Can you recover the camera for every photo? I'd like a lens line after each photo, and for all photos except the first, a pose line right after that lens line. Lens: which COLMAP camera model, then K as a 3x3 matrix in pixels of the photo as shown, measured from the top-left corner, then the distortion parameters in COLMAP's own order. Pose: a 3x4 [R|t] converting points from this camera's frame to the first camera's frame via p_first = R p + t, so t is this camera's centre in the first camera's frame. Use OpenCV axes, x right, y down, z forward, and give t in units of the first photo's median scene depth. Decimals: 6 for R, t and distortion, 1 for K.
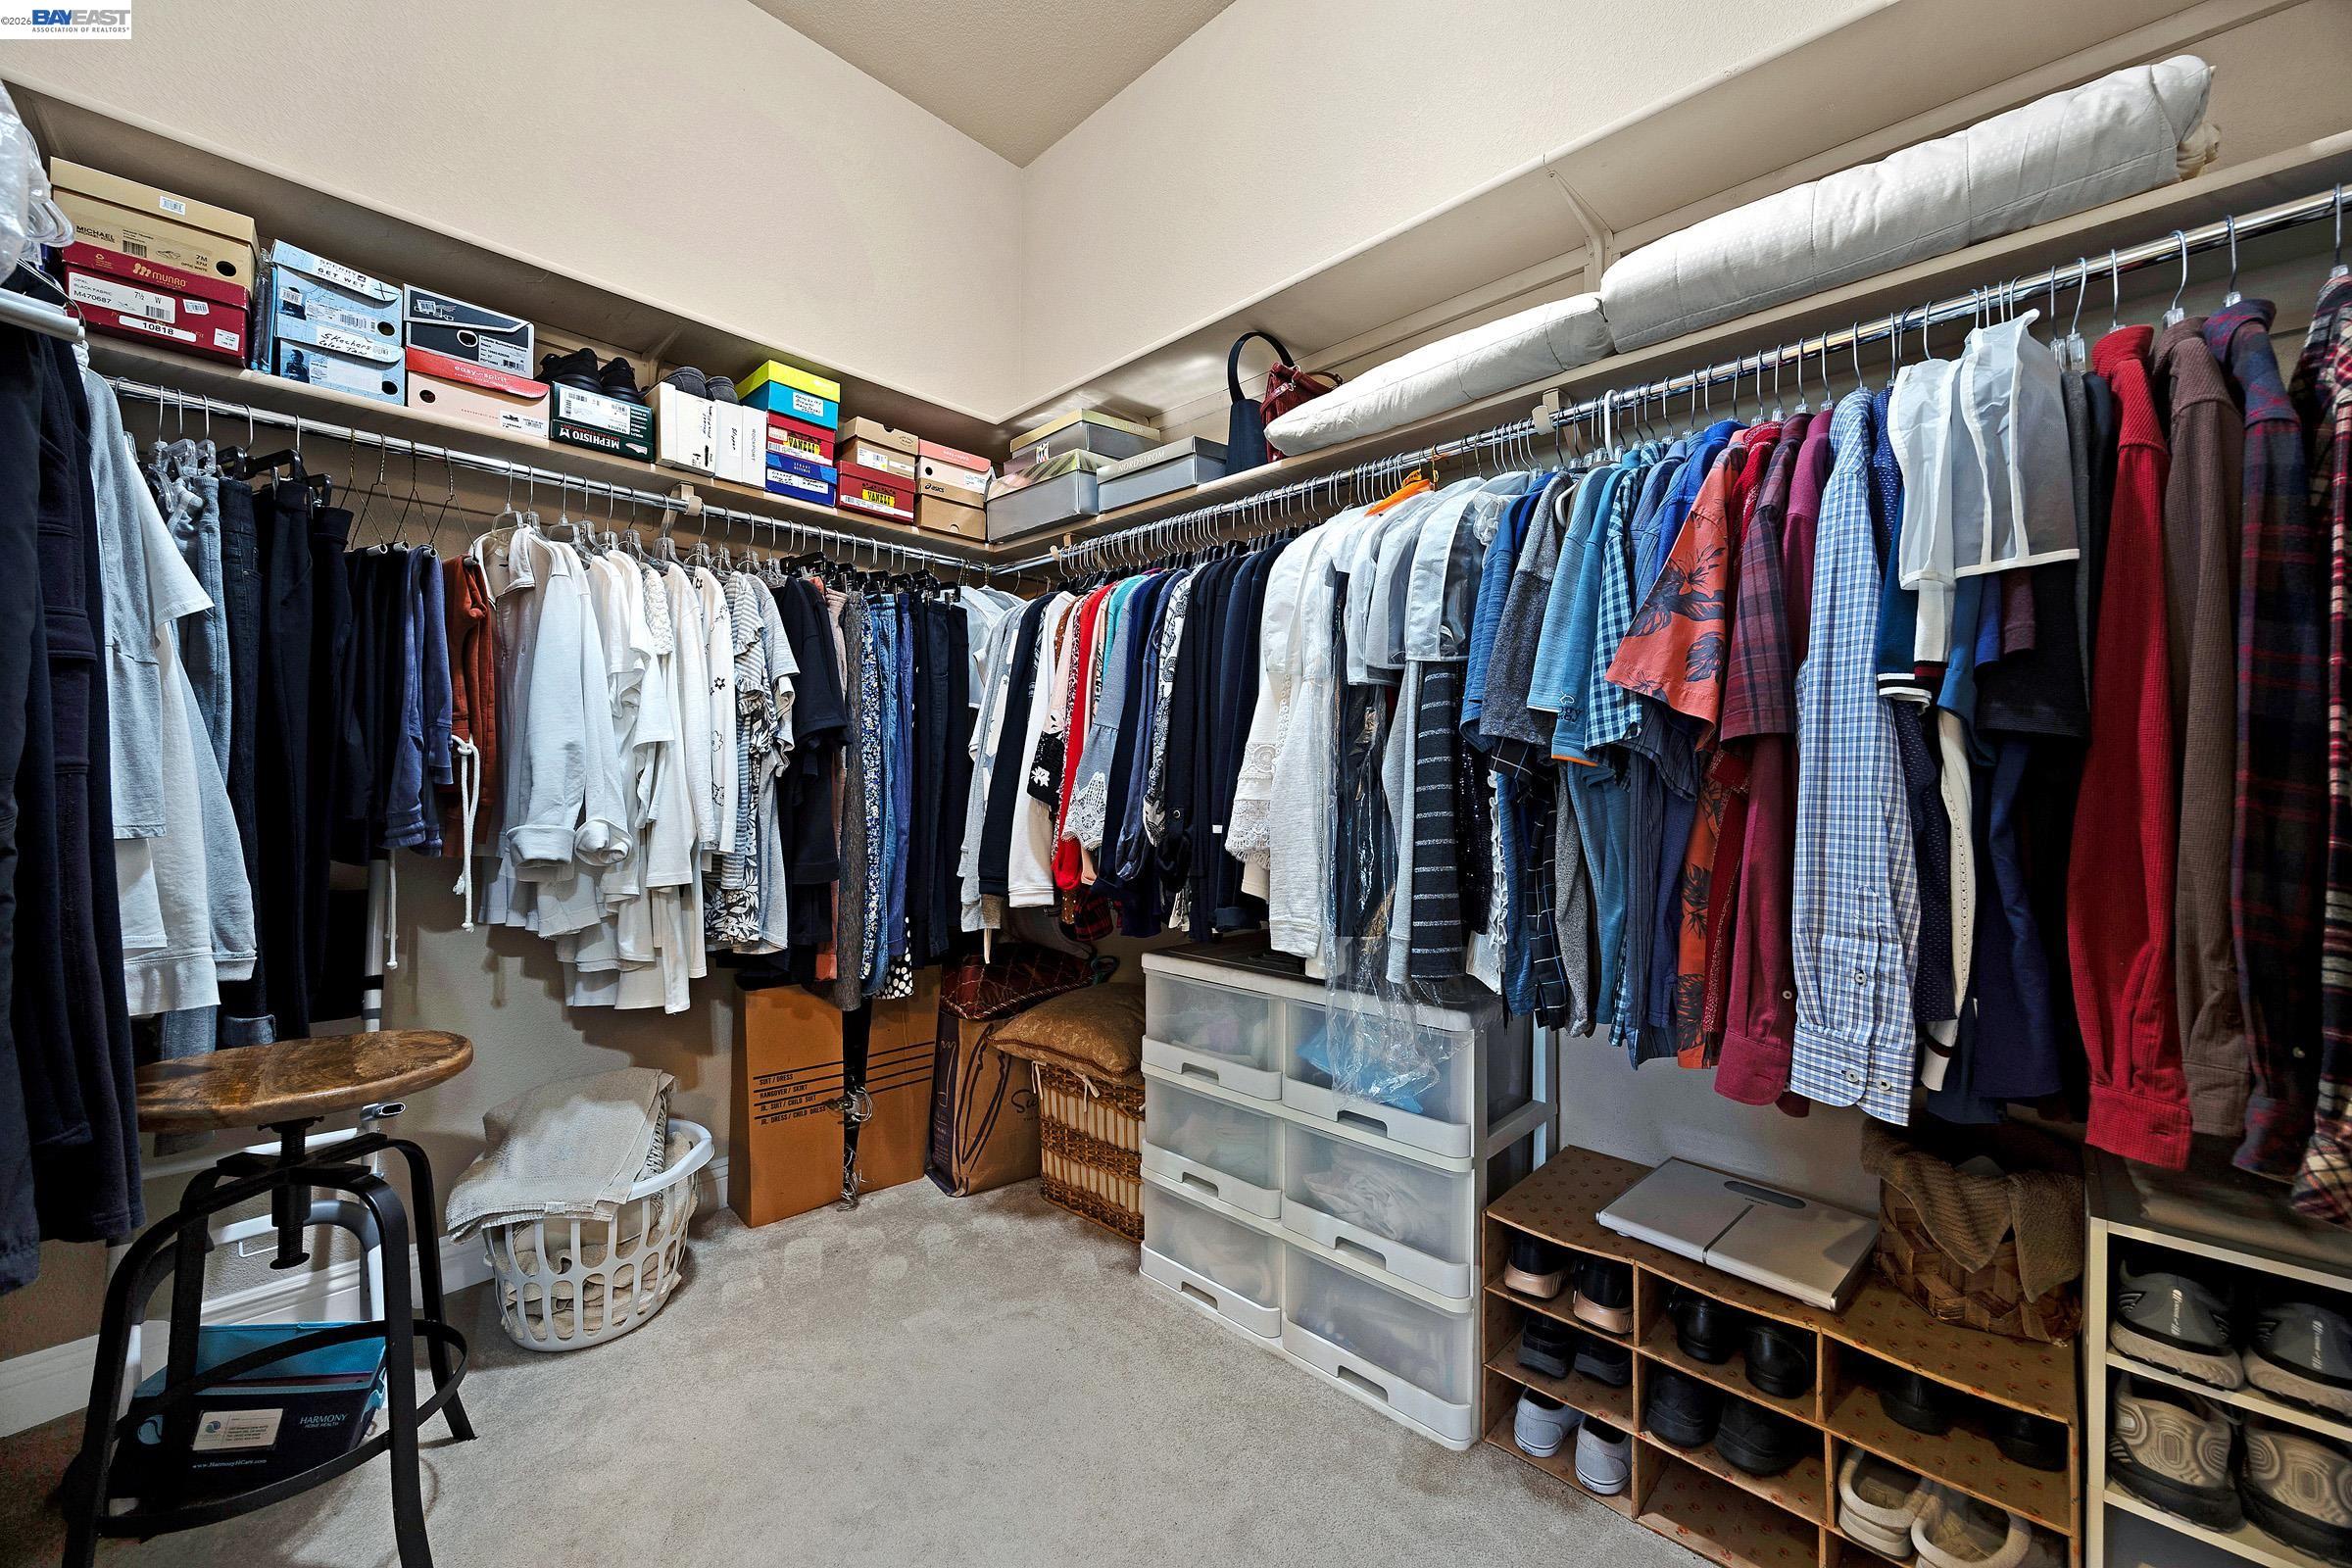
lens RADIAL K [[912.4, 0, 1169.5], [0, 912.4, 777.6], [0, 0, 1]] dist [-0.001255, 0.000617]
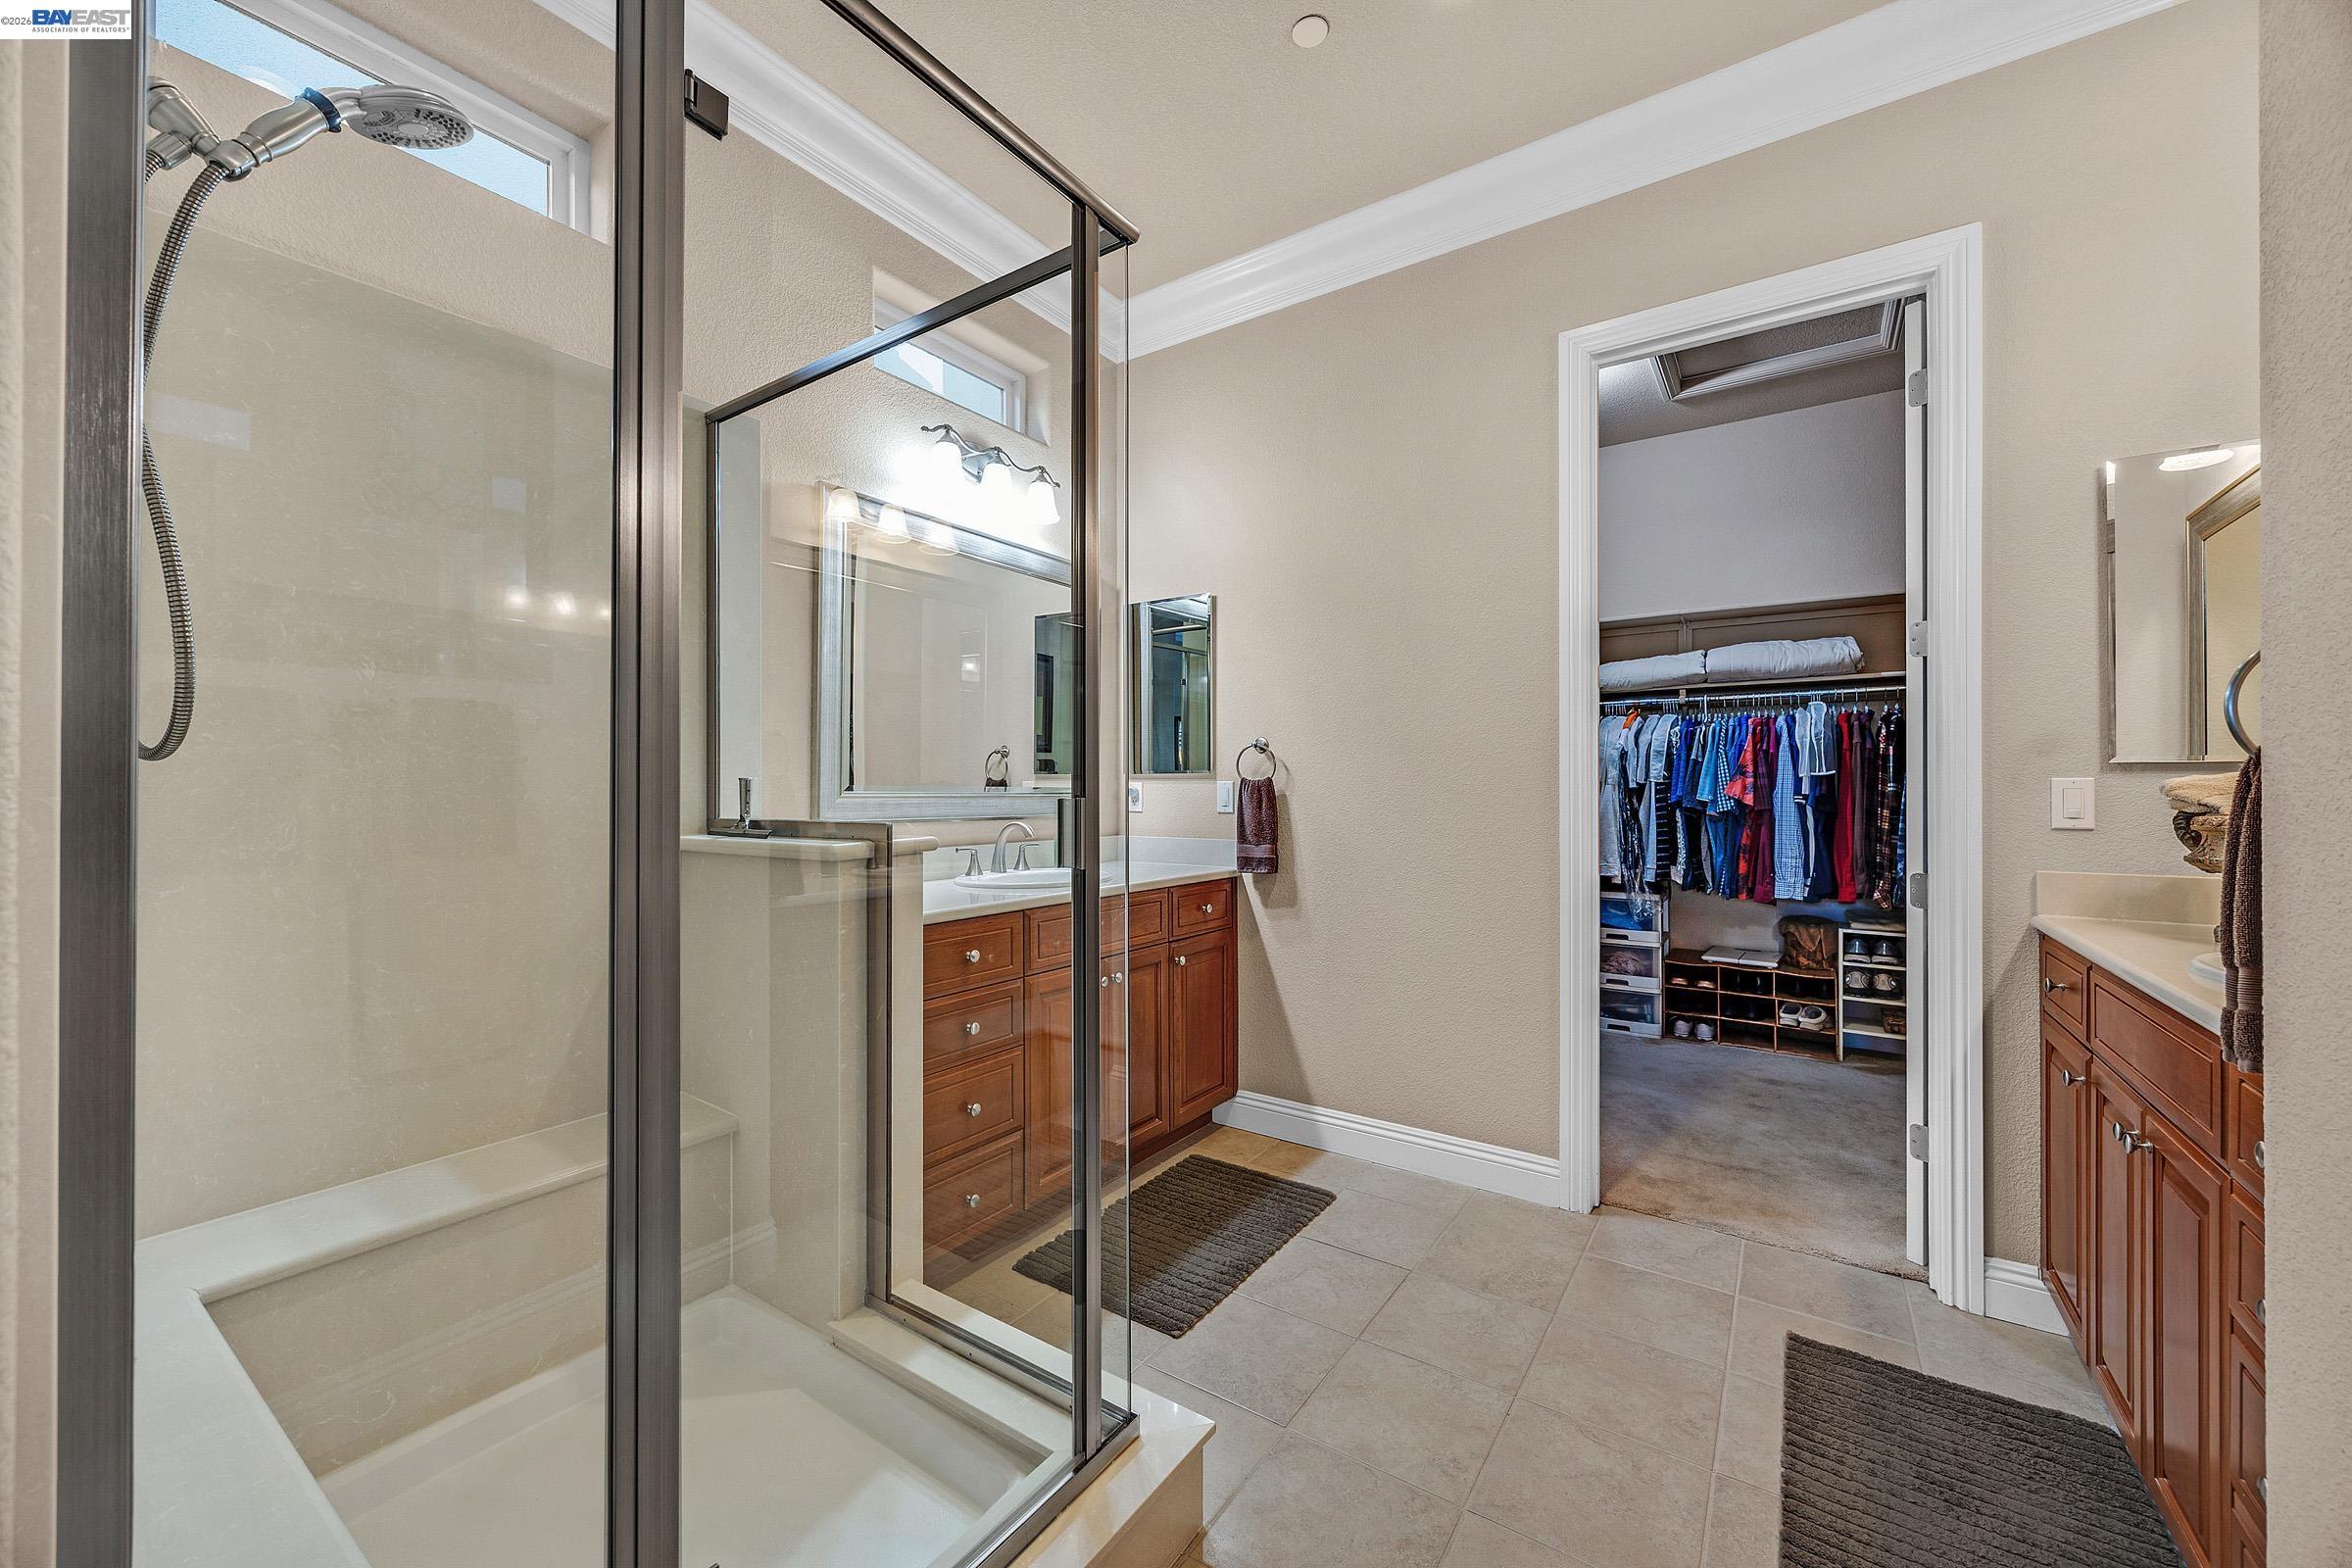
lens RADIAL K [[912.4, 0, 1176.1], [0, 912.4, 776.9], [0, 0, 1]] dist [-0.001255, 0.000617]
pose [[0.987127, -0.016218, 0.159111, -2.343537], [0.015233, 0.999857, 0.007410, -0.239856], [-0.159208, -0.004890, 0.987233, -2.339166]]
